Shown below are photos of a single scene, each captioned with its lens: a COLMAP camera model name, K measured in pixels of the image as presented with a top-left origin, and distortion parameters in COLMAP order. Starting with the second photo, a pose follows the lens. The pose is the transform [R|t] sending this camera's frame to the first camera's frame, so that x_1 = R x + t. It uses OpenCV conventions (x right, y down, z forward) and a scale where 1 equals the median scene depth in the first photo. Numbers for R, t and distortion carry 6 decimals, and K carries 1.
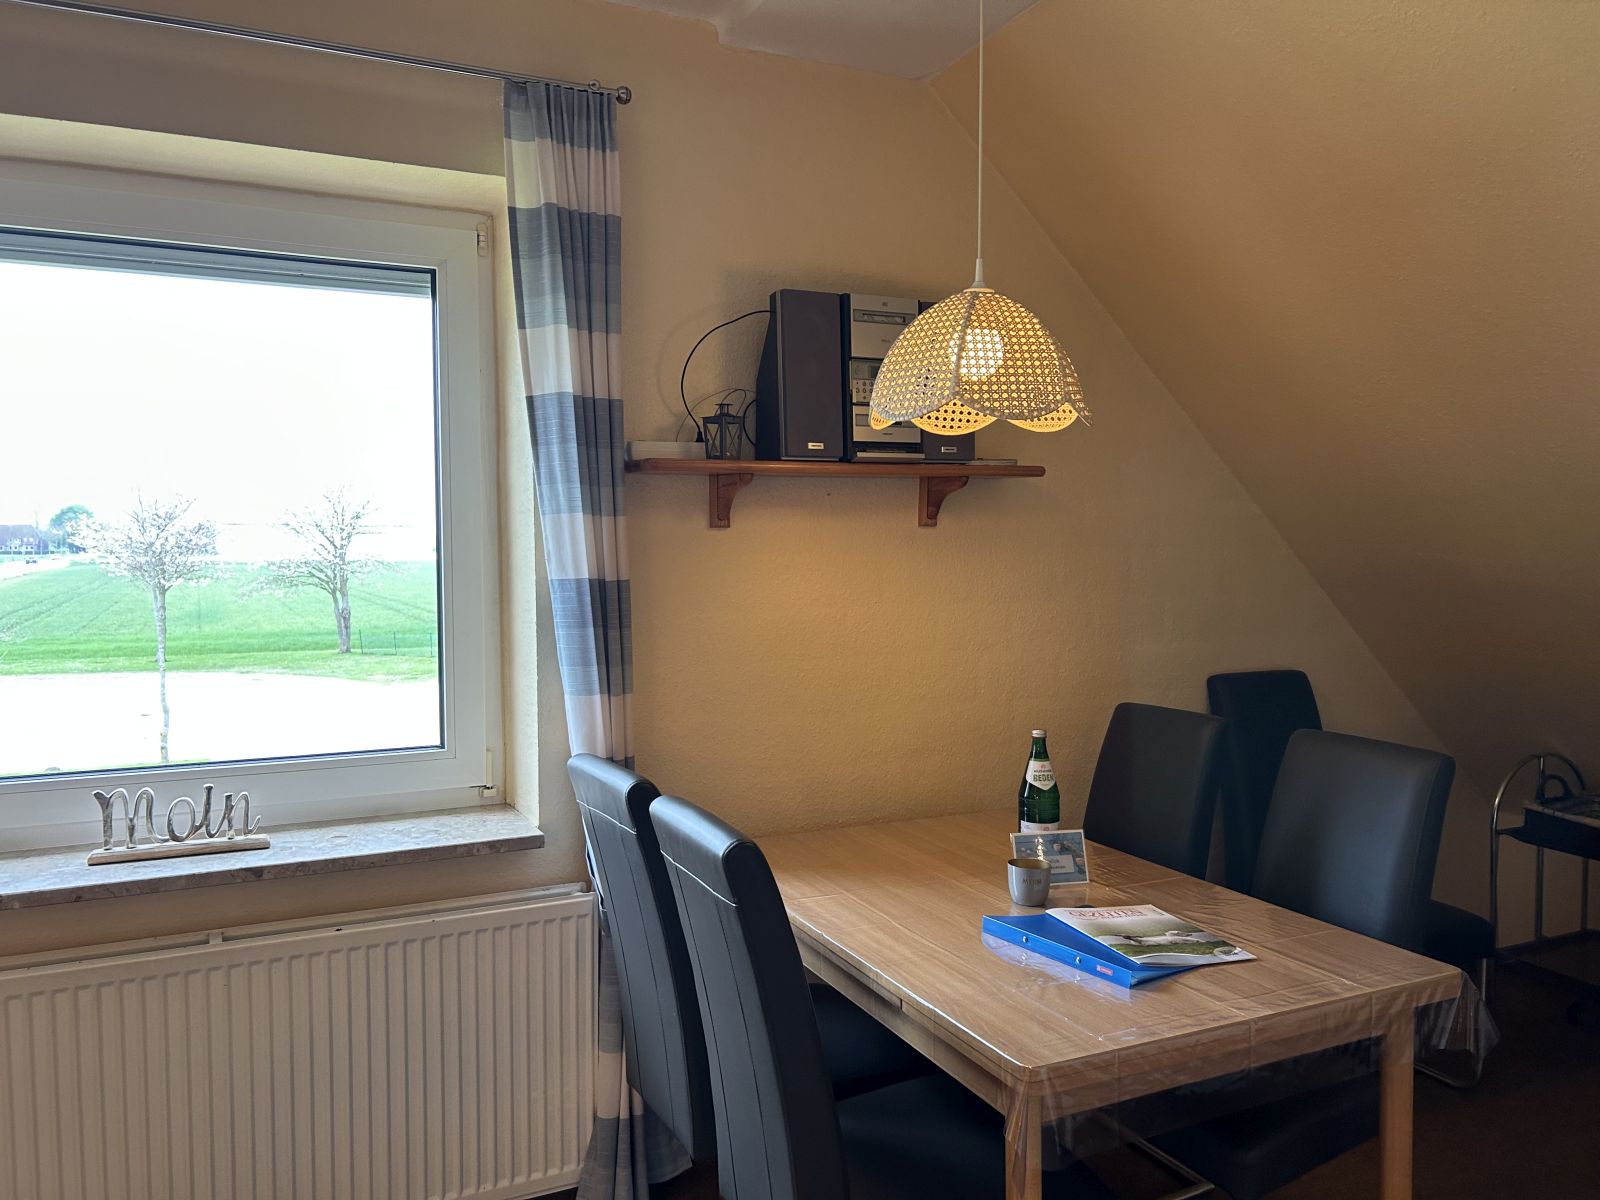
lens RADIAL K [[1196.7, 0, 794.6], [0, 1196.7, 604.1], [0, 0, 1]] dist [0.054395, -0.060081]
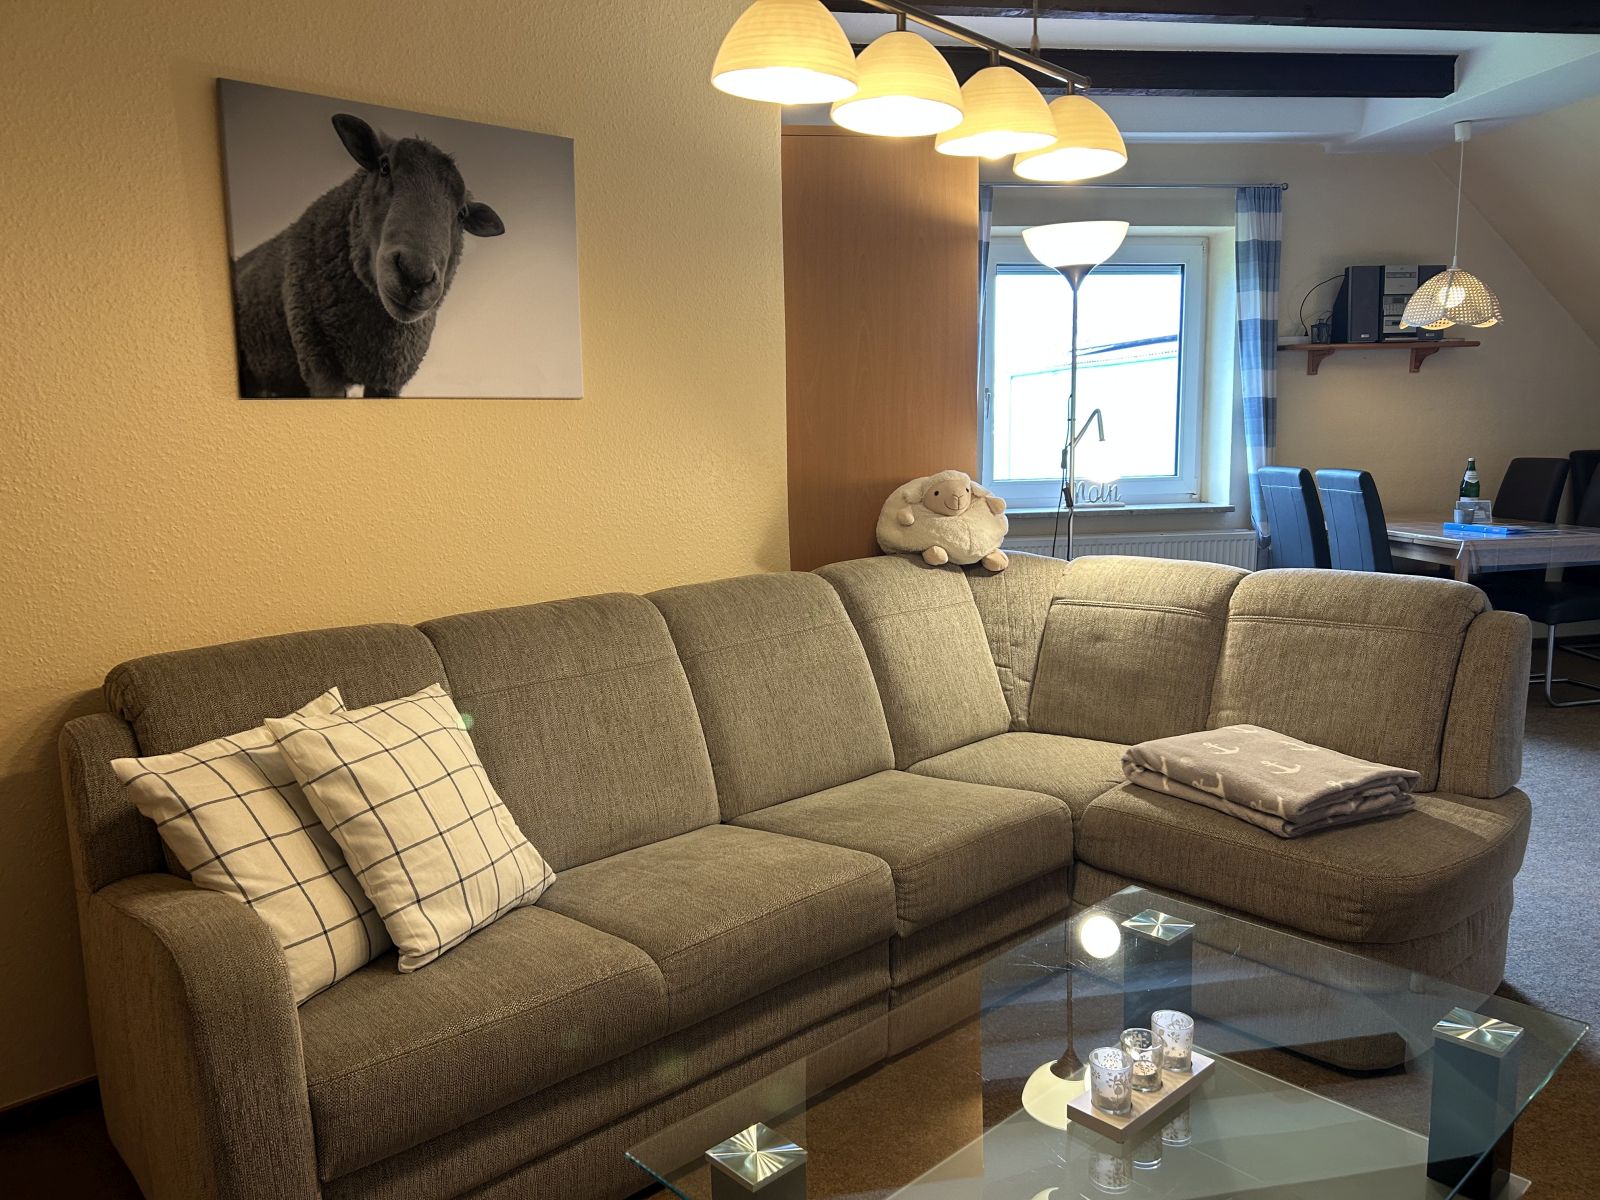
lens RADIAL K [[1196.7, 0, 790.3], [0, 1196.7, 596.2], [0, 0, 1]] dist [0.054395, -0.060081]
pose [[0.957201, 0.029252, -0.287943, -0.368038], [-0.001288, 0.995300, 0.096833, 0.142626], [0.289422, -0.092318, 0.952739, -1.602310]]
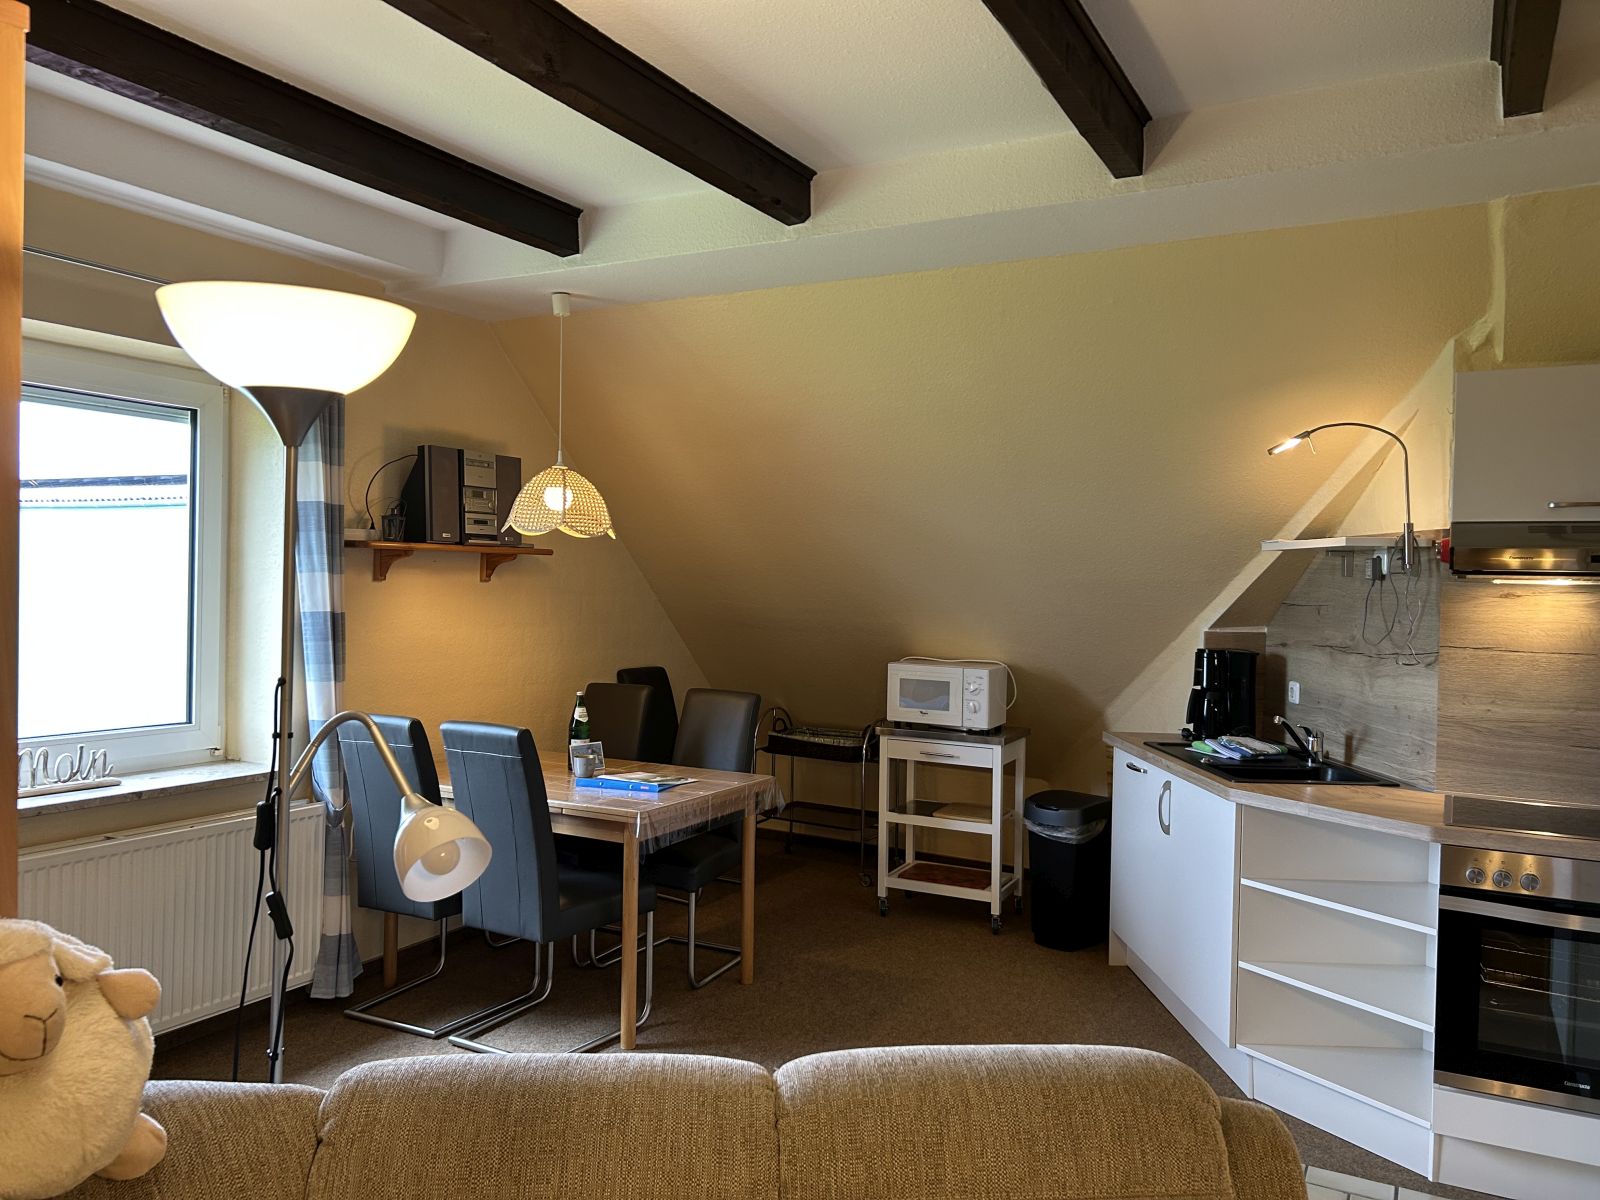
lens RADIAL K [[1196.7, 0, 786.5], [0, 1196.7, 598.2], [0, 0, 1]] dist [0.054395, -0.060081]
pose [[0.815348, 0.012069, 0.578845, -0.625895], [0.007044, 0.999502, -0.030761, 0.016309], [-0.578928, 0.029159, 0.814857, -0.744752]]
